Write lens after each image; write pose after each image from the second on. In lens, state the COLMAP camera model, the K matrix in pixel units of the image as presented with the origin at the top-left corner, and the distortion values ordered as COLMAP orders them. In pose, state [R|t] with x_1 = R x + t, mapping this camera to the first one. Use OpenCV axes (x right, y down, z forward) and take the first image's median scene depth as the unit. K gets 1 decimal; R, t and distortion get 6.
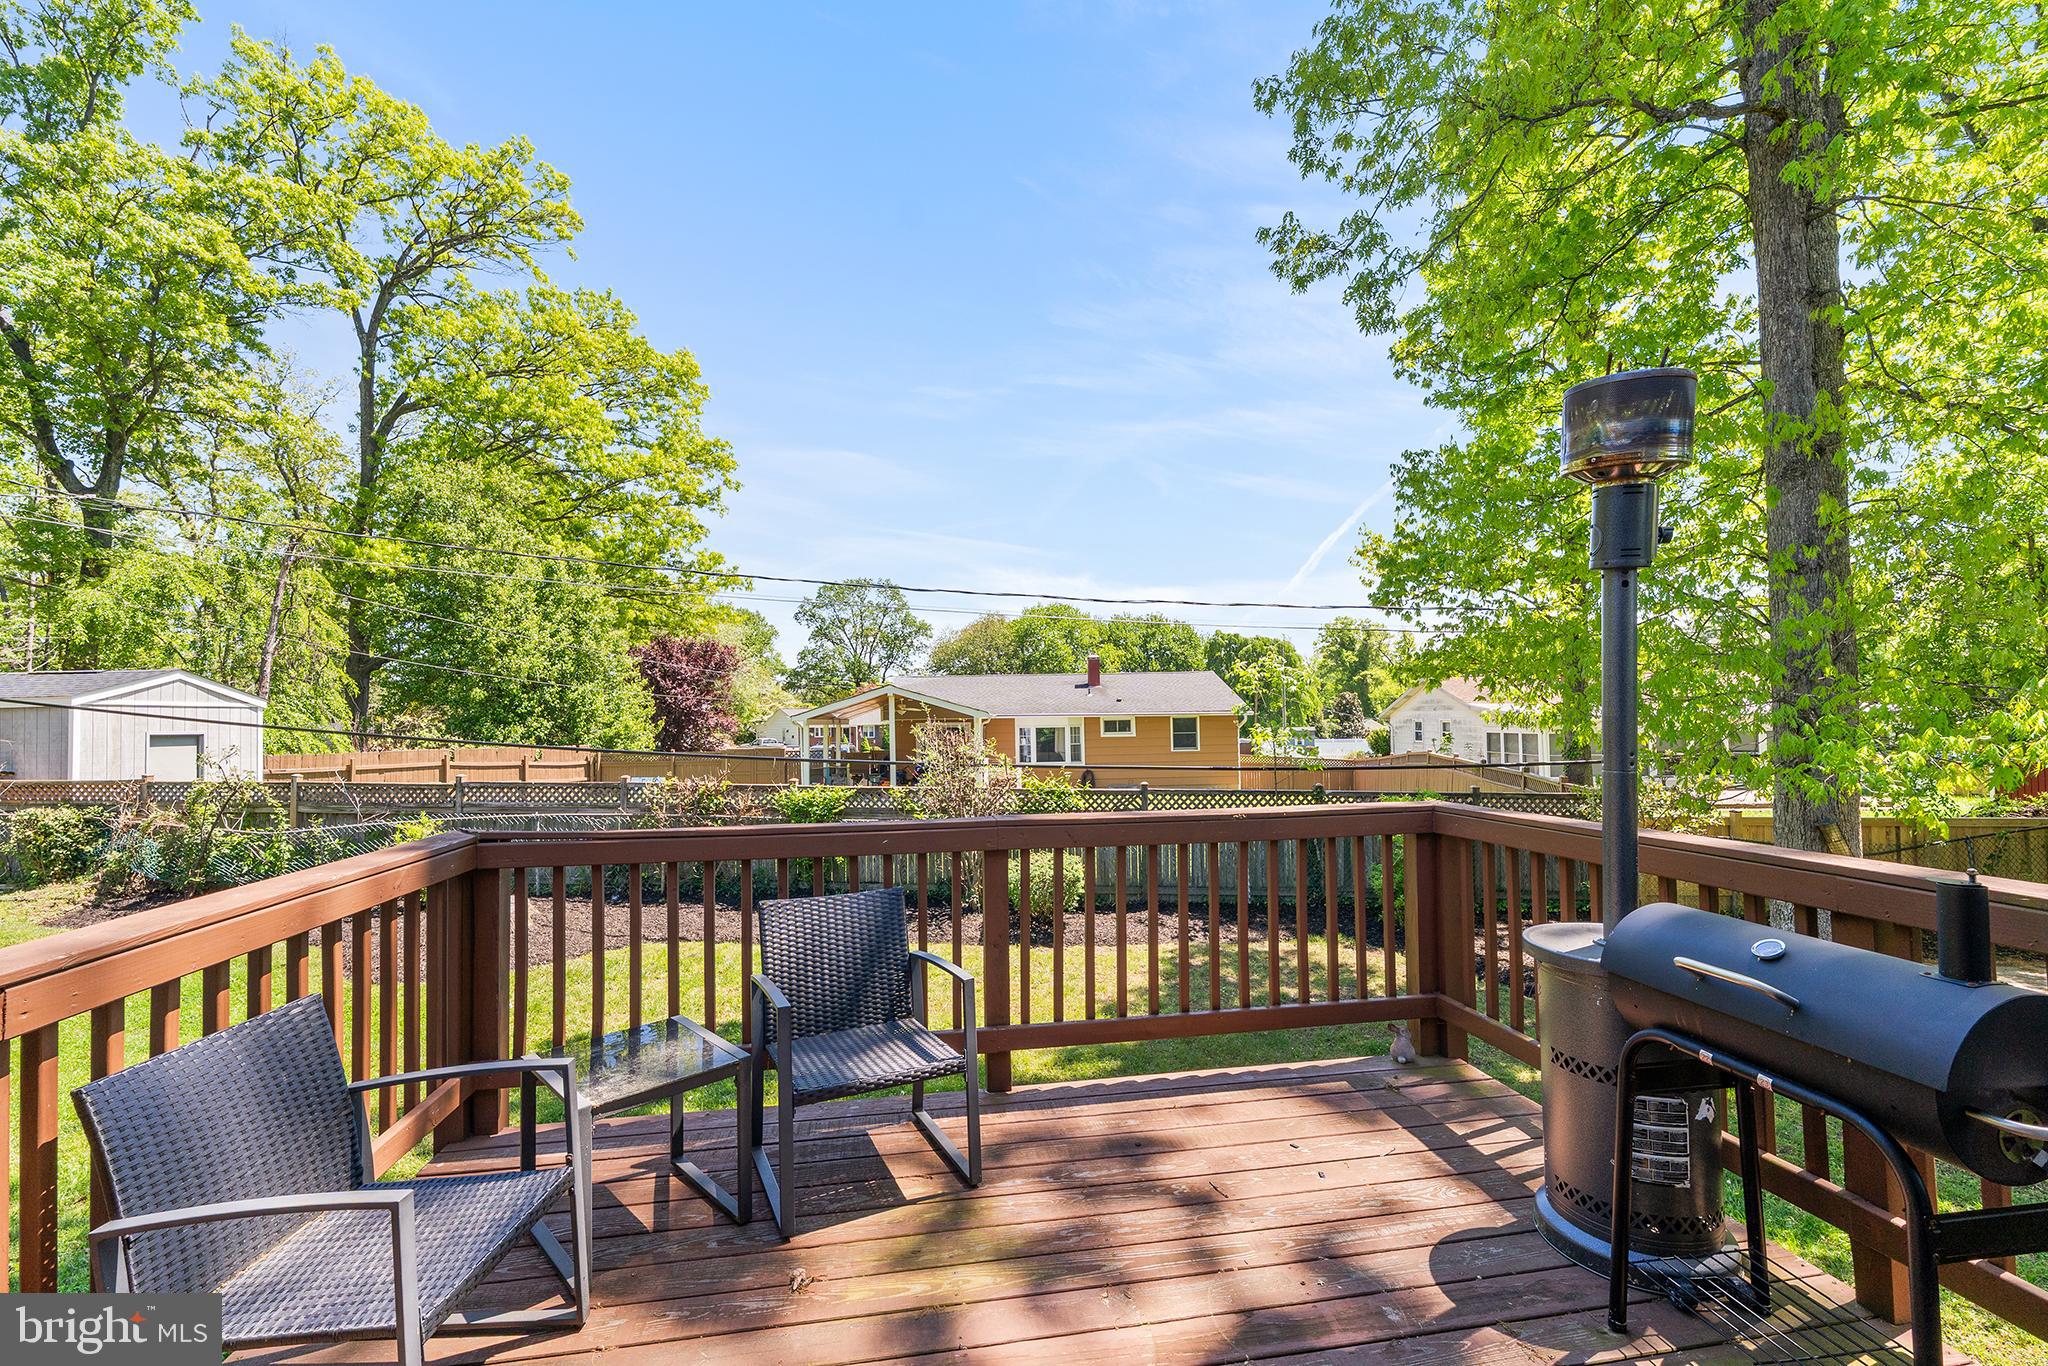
lens RADIAL K [[848.0, 0, 1028.4], [0, 848.0, 734.1], [0, 0, 1]] dist [-0.016593, 0.004645]
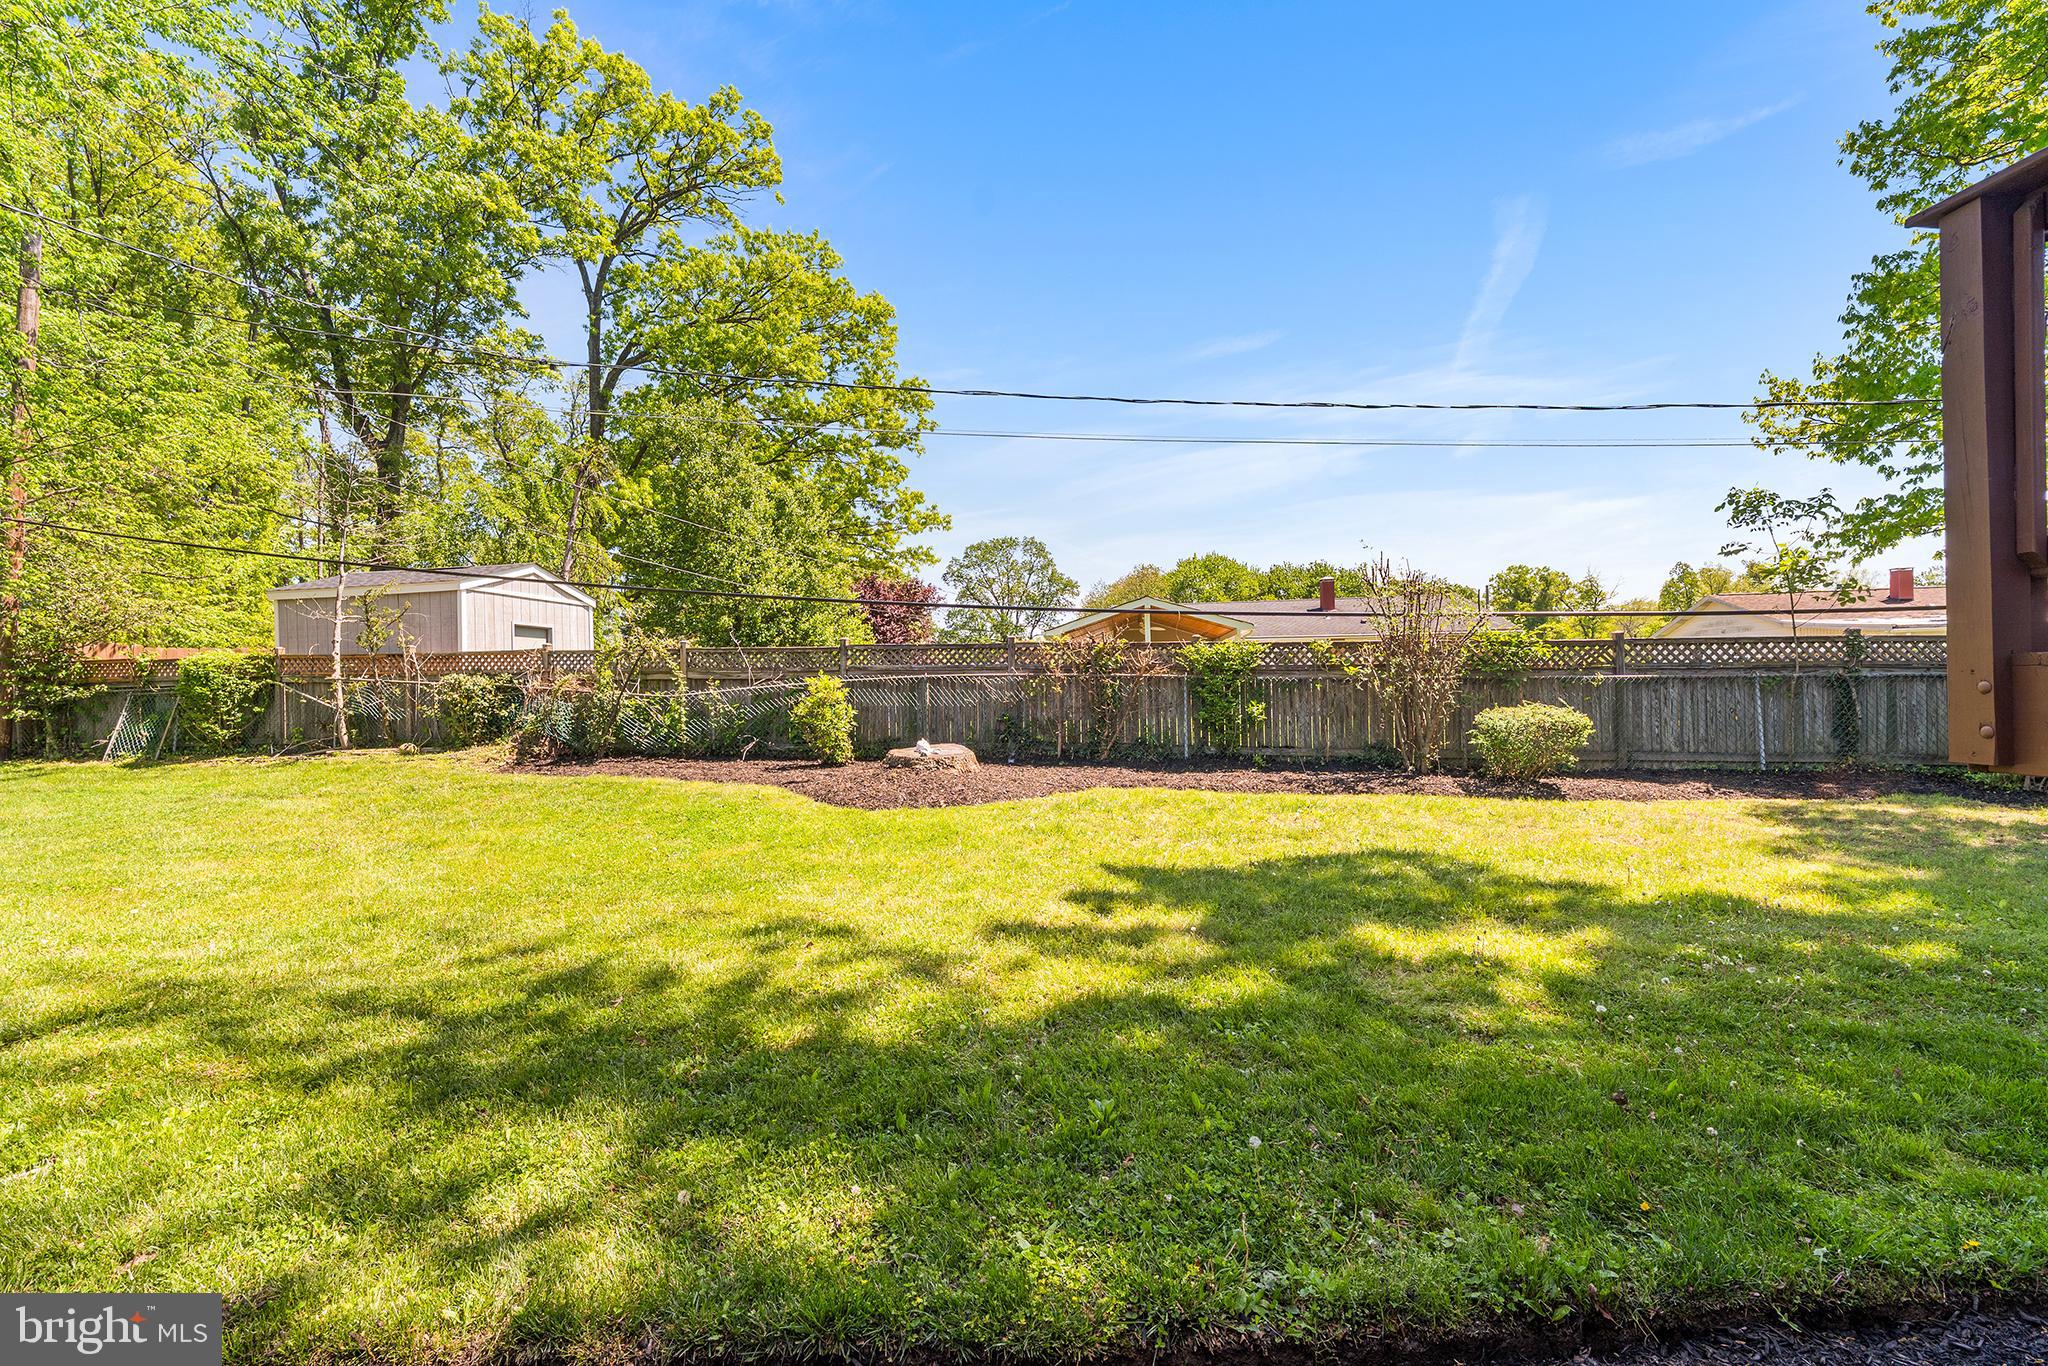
lens RADIAL K [[852.7, 0, 1027.4], [0, 852.7, 719.6], [0, 0, 1]] dist [-0.001741, -0.000365]
pose [[0.989297, -0.001189, -0.145910, -0.106891], [0.004142, 0.999793, 0.019938, 0.041581], [0.145856, -0.020329, 0.989097, 0.015591]]
